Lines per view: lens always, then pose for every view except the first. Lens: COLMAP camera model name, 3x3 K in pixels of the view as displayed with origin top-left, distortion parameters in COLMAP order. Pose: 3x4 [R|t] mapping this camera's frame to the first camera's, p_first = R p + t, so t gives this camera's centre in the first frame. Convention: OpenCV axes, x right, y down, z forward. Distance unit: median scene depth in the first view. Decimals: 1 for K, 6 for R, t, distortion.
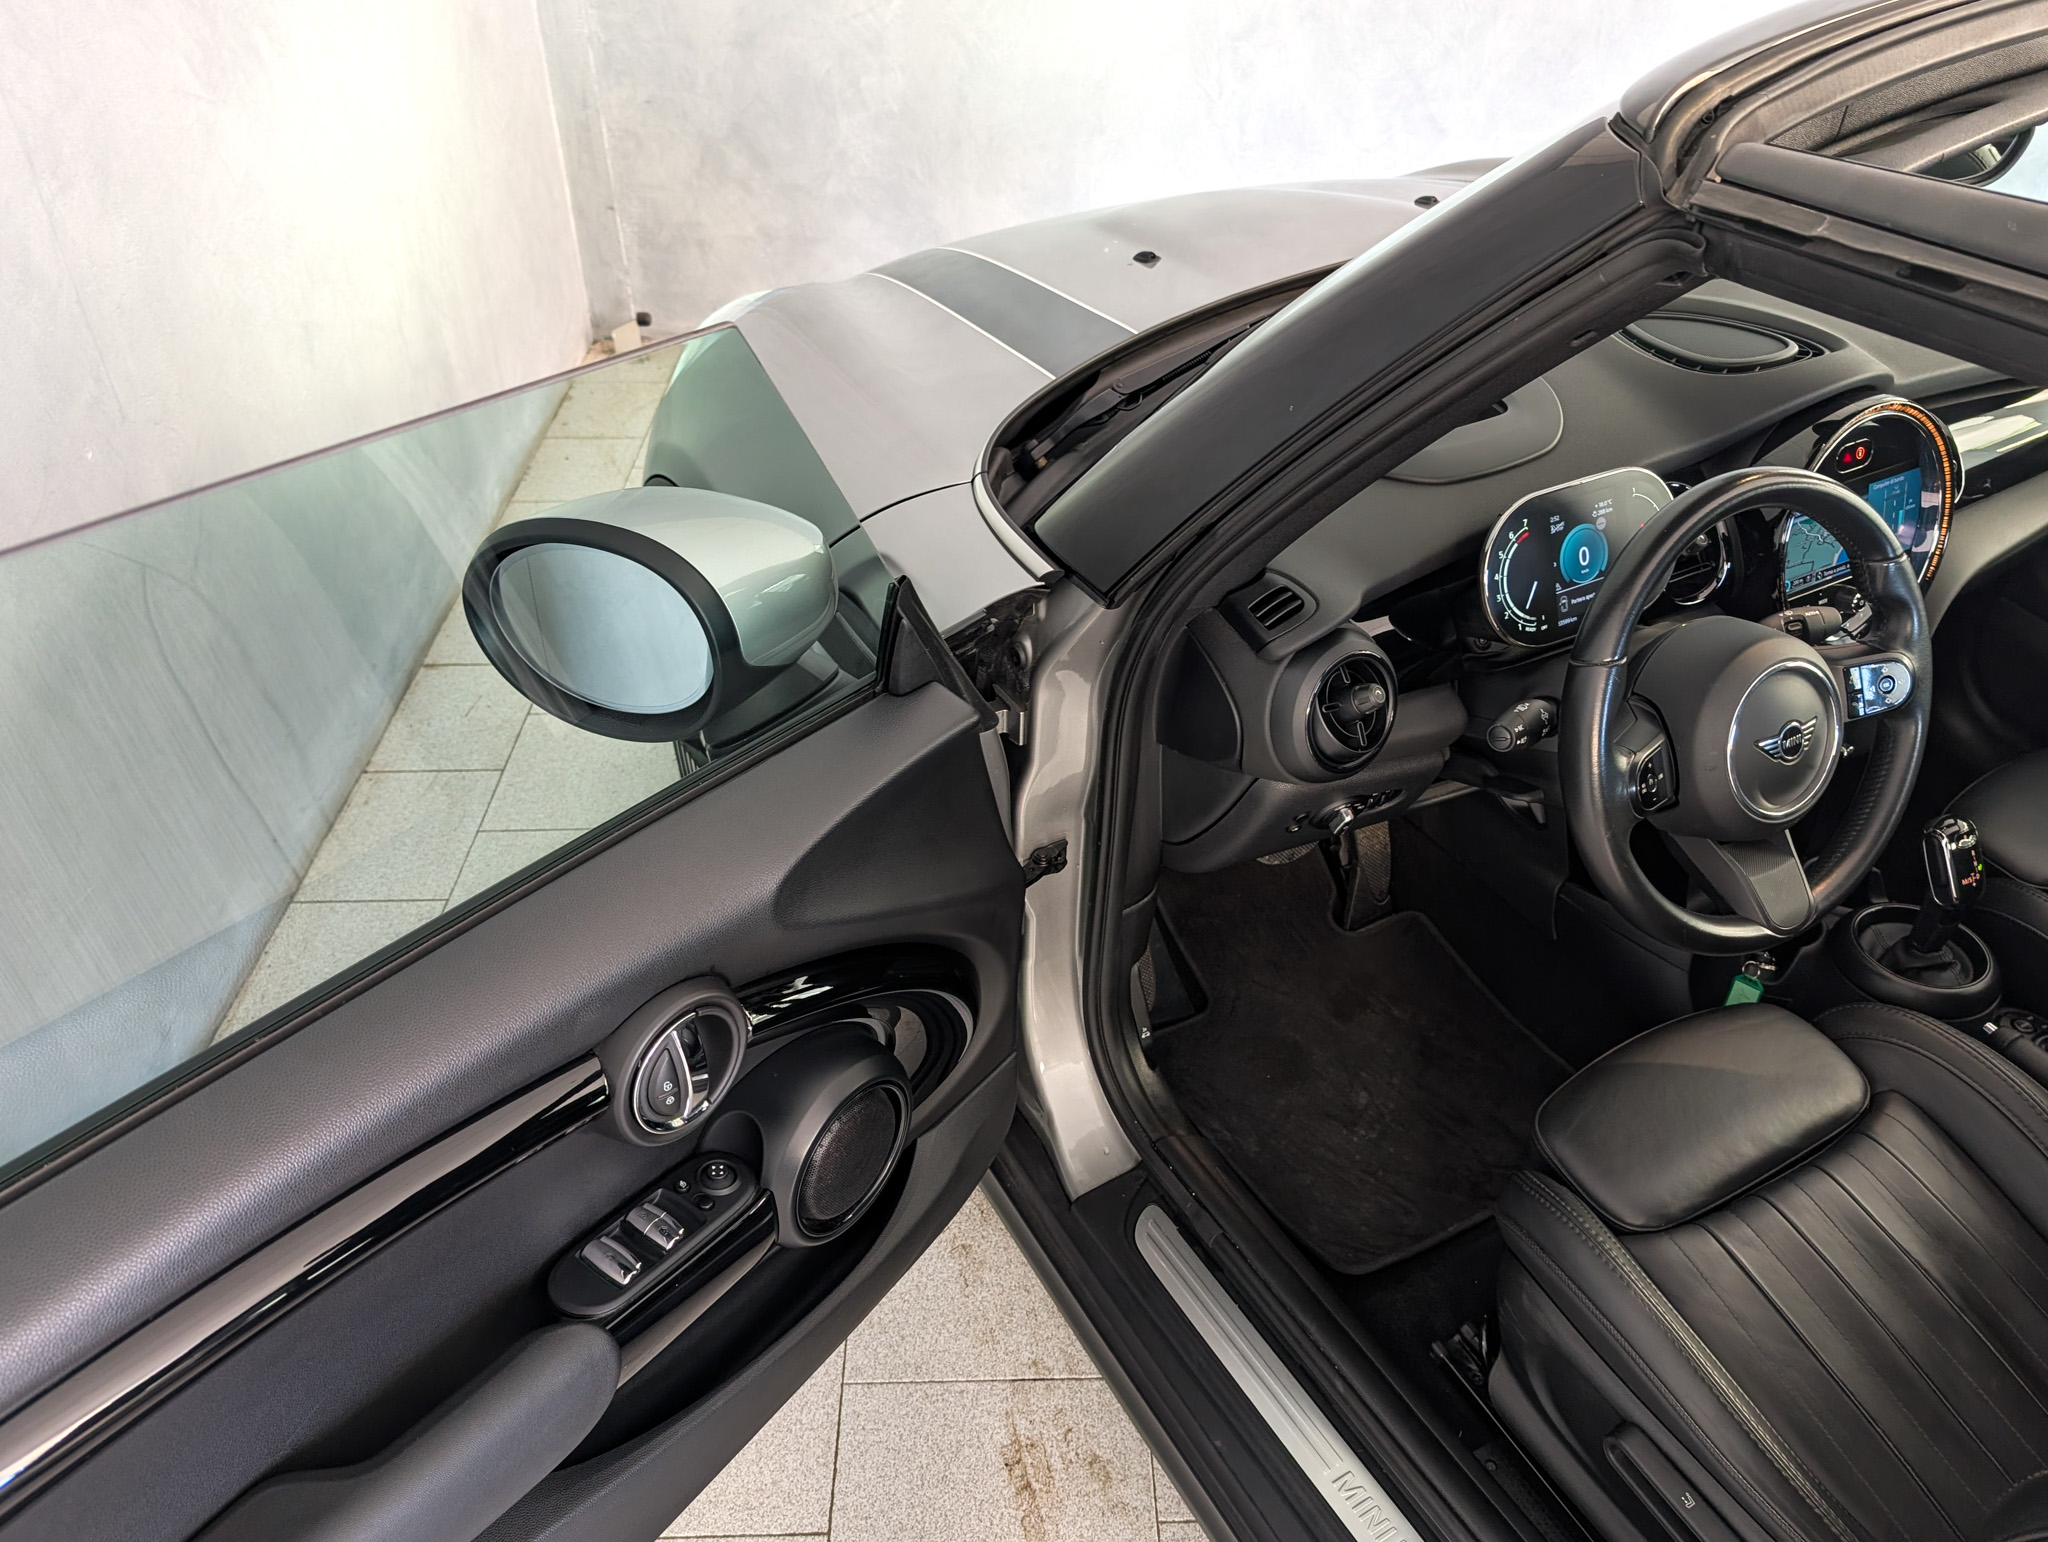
lens RADIAL K [[1588.8, 0, 1024.0], [0, 1588.8, 771.0], [0, 0, 1]] dist [0.027918, -0.061885]
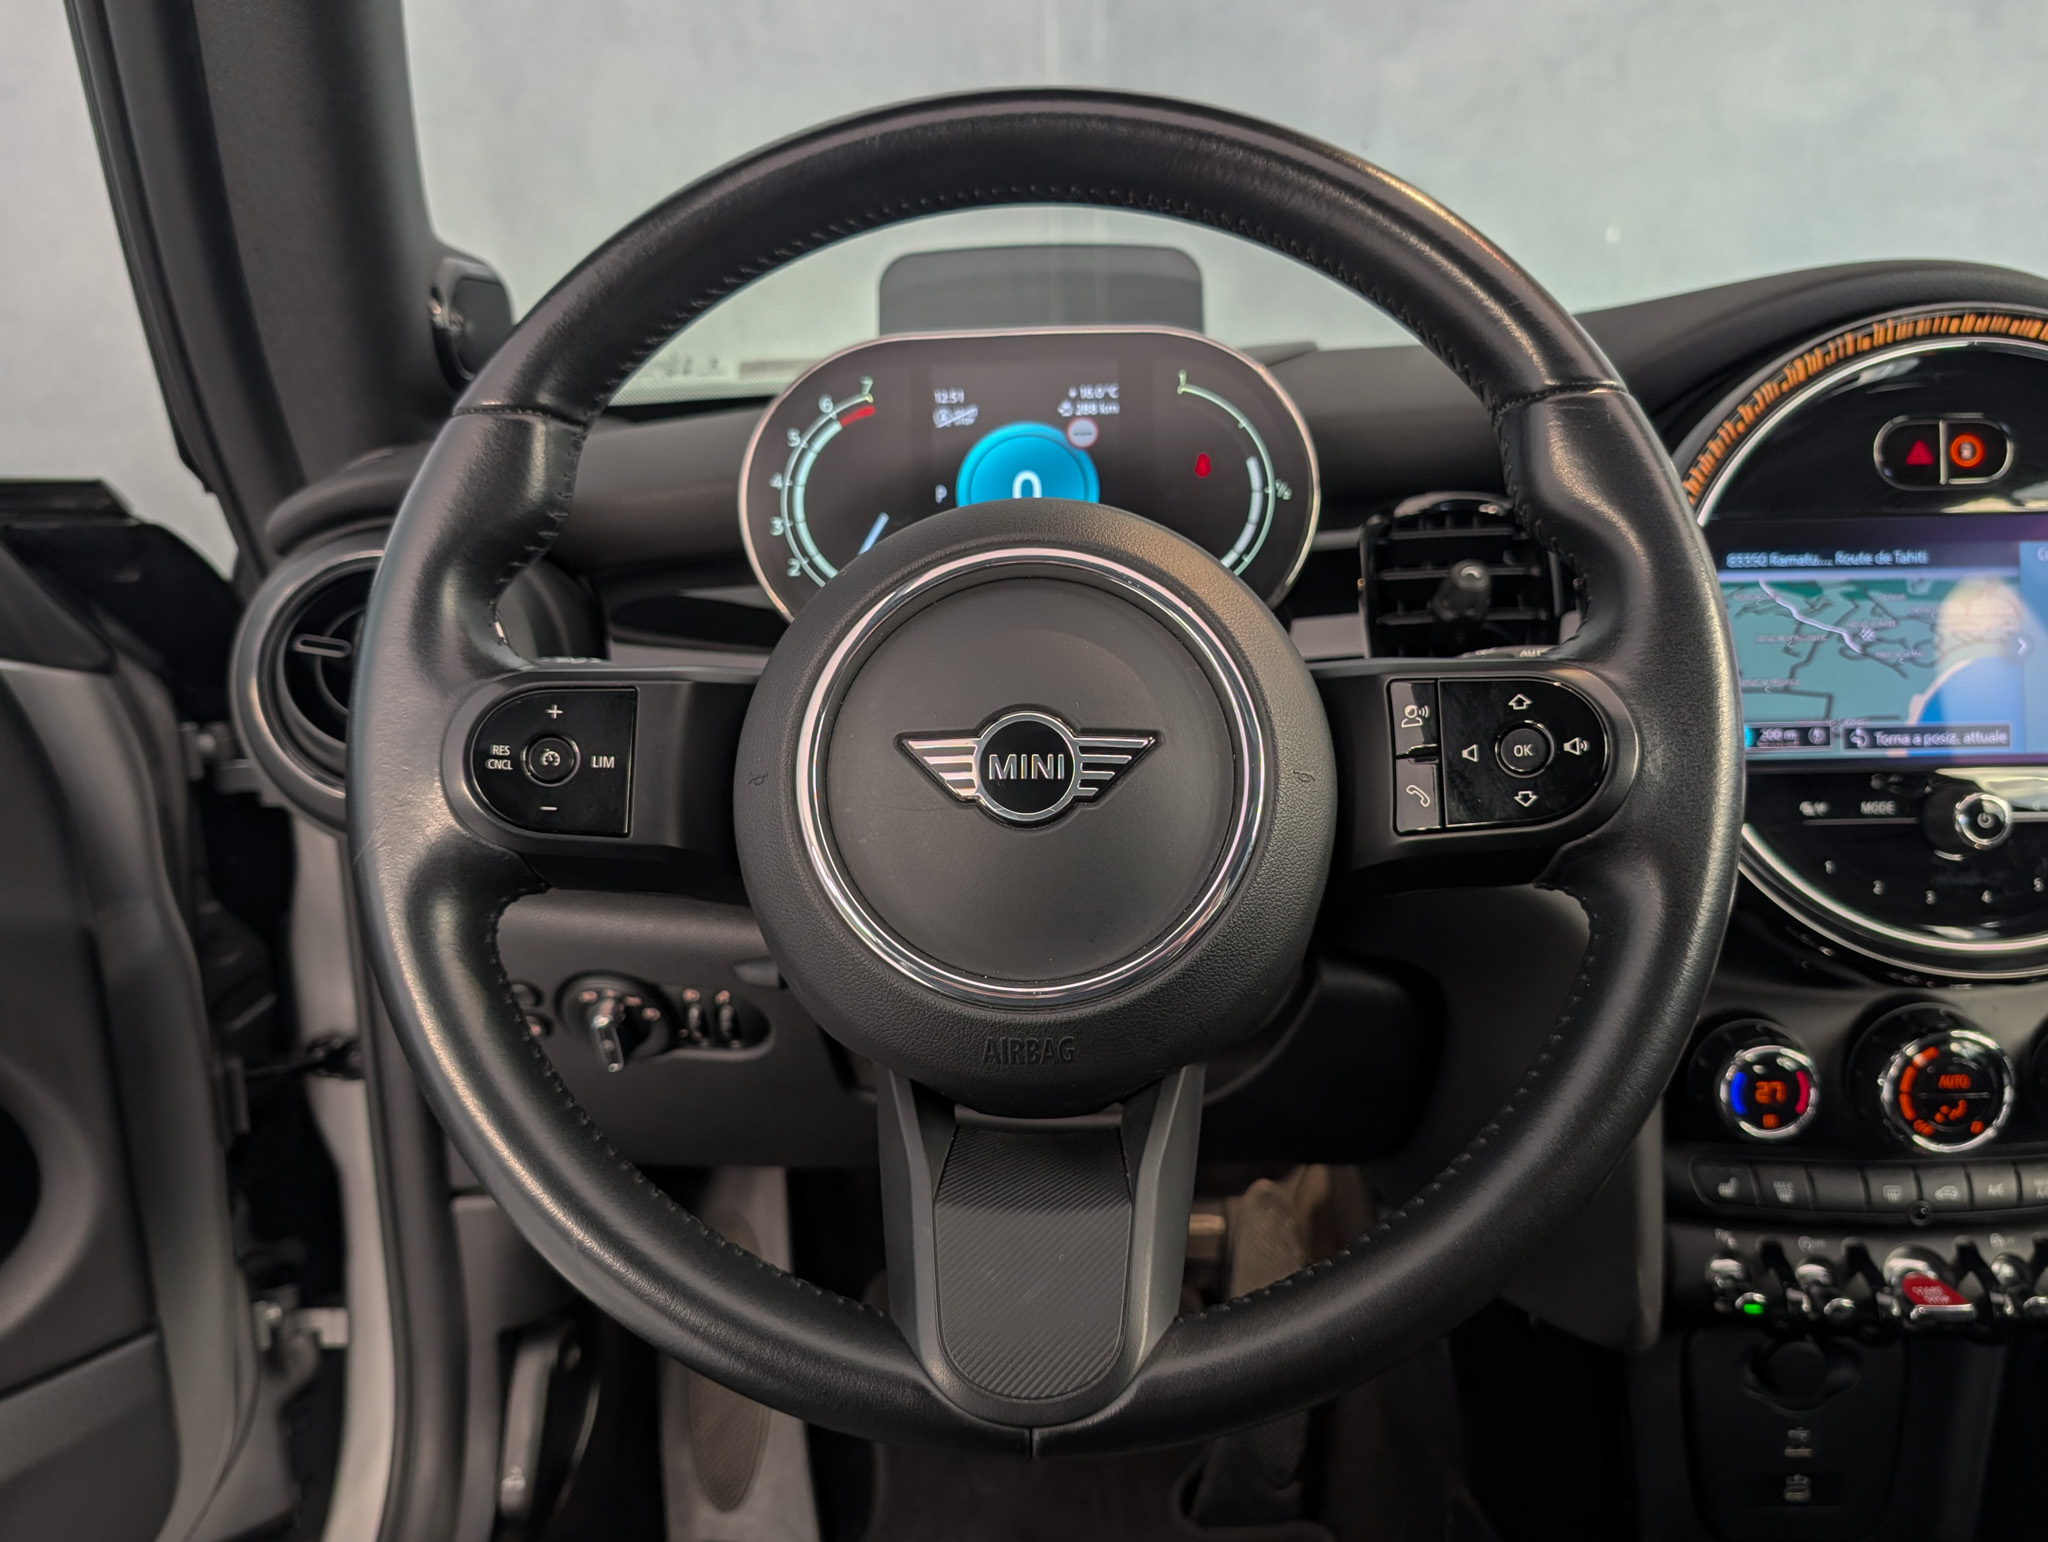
lens RADIAL K [[1588.8, 0, 1024.0], [0, 1588.8, 771.0], [0, 0, 1]] dist [0.027918, -0.061885]
pose [[0.859810, 0.106564, -0.499370, 0.526761], [-0.286595, 0.910120, -0.299241, 0.066339], [0.422598, 0.400408, 0.813071, 0.594856]]
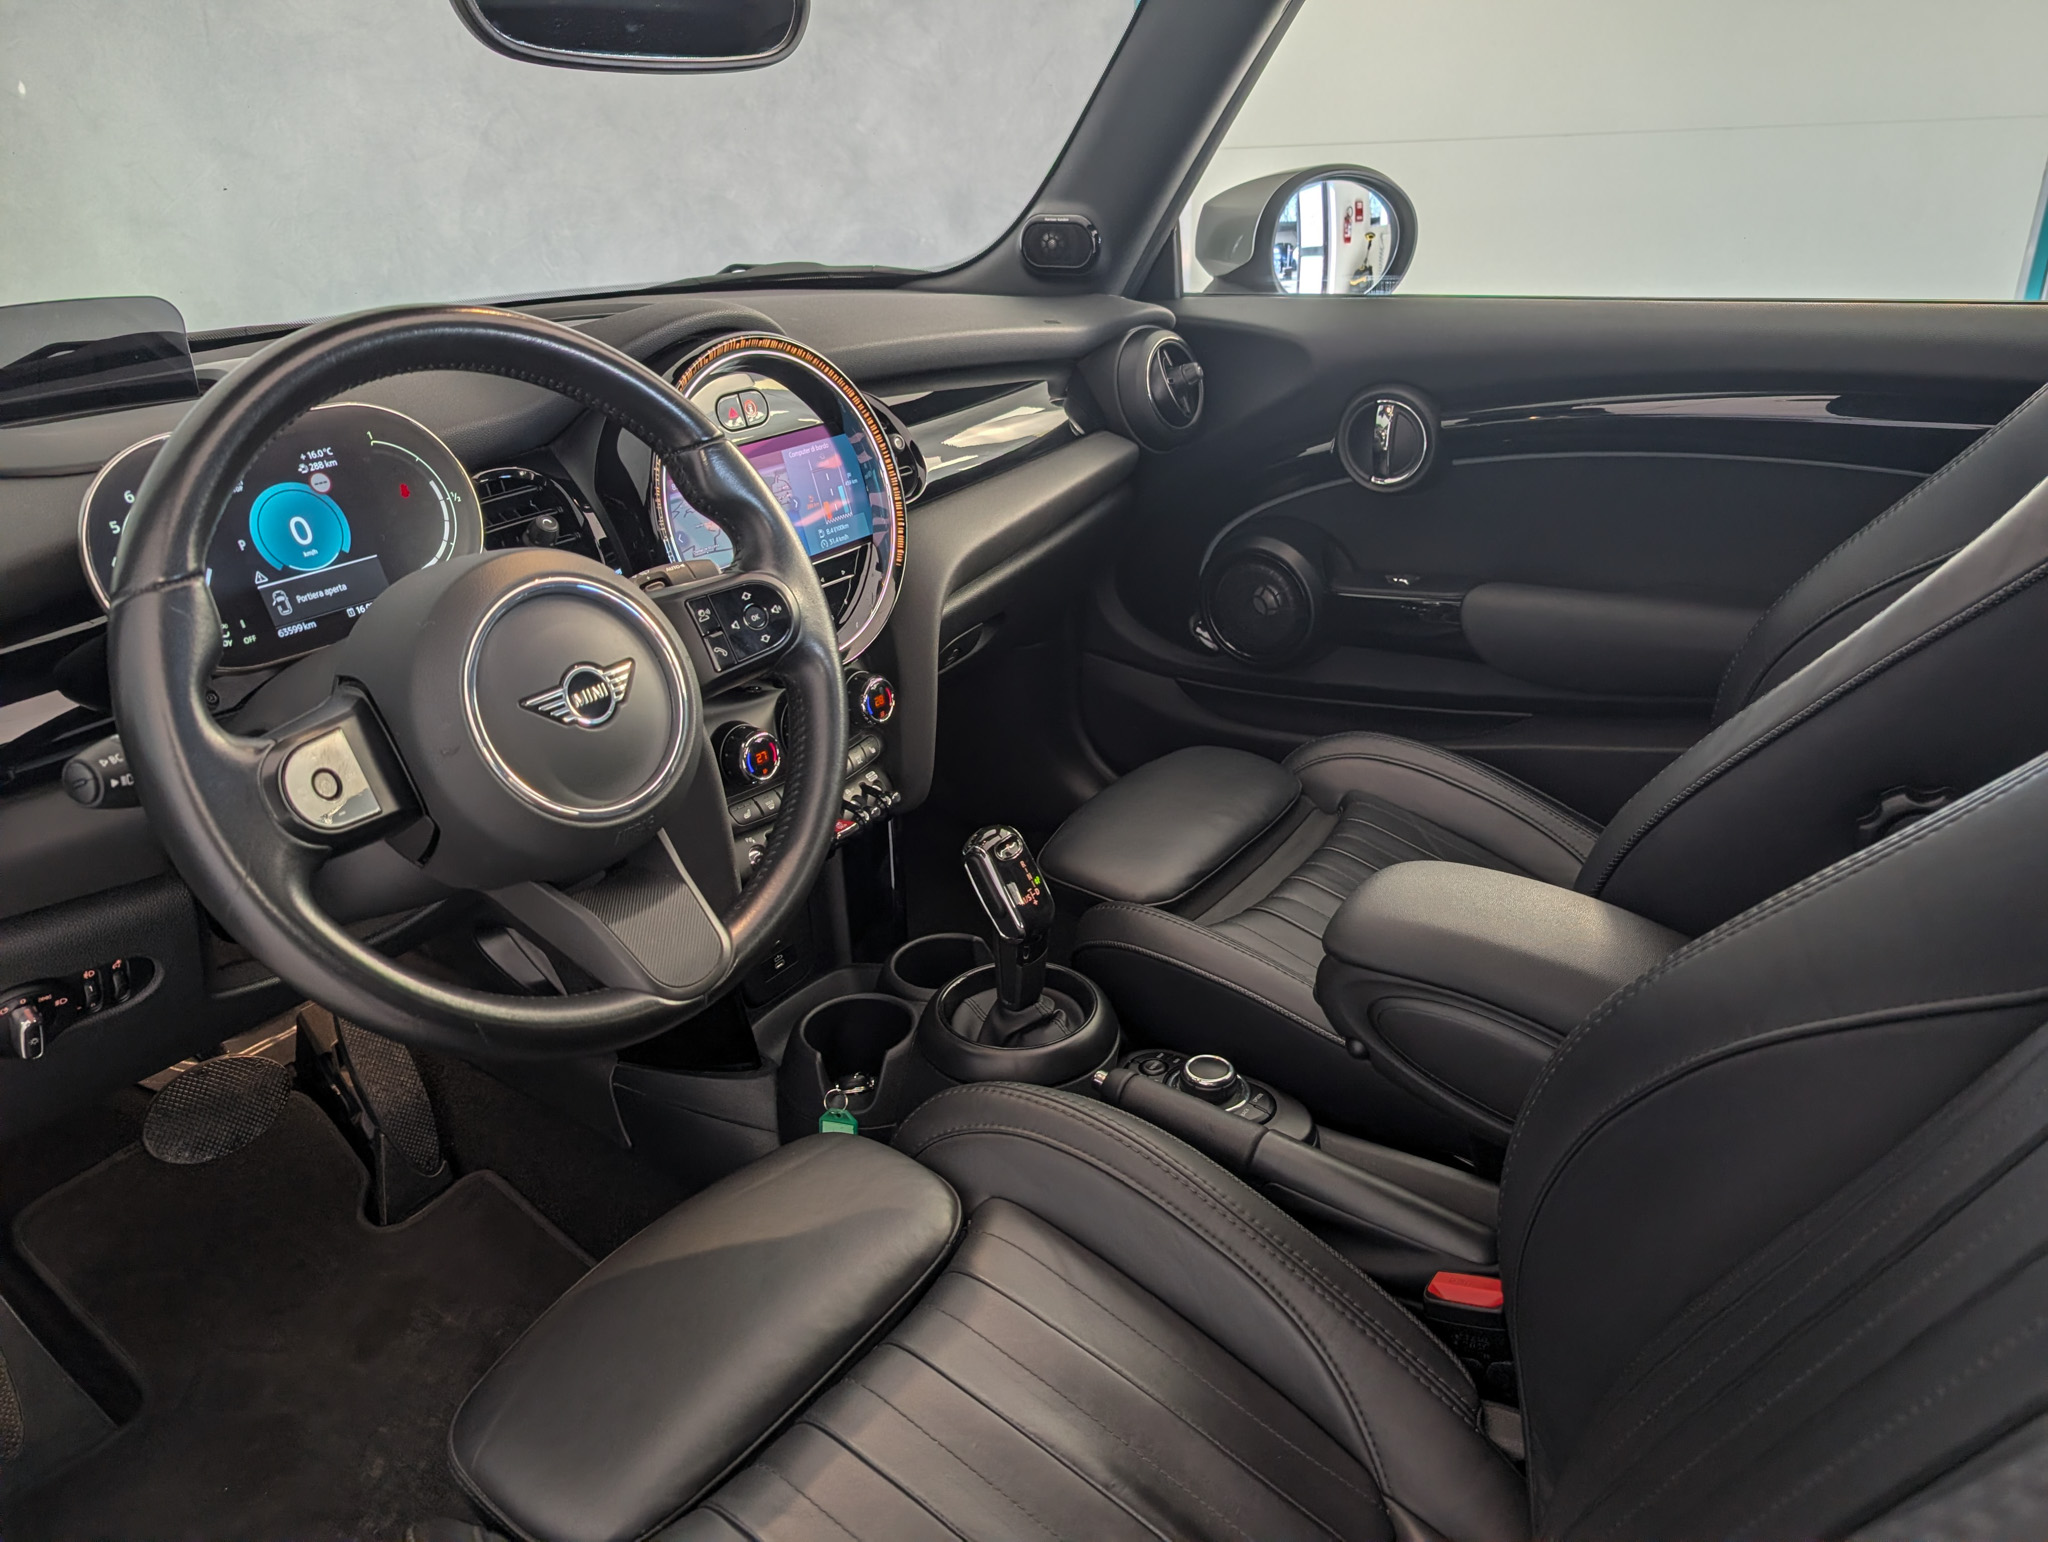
lens RADIAL K [[1482.1, 0, 1033.1], [0, 1482.1, 765.8], [0, 0, 1]] dist [0.041572, -0.050842]
pose [[0.902334, -0.194073, 0.384875, 0.330931], [0.275017, 0.946759, -0.167370, 0.129450], [-0.331902, 0.256871, 0.907667, 0.326132]]
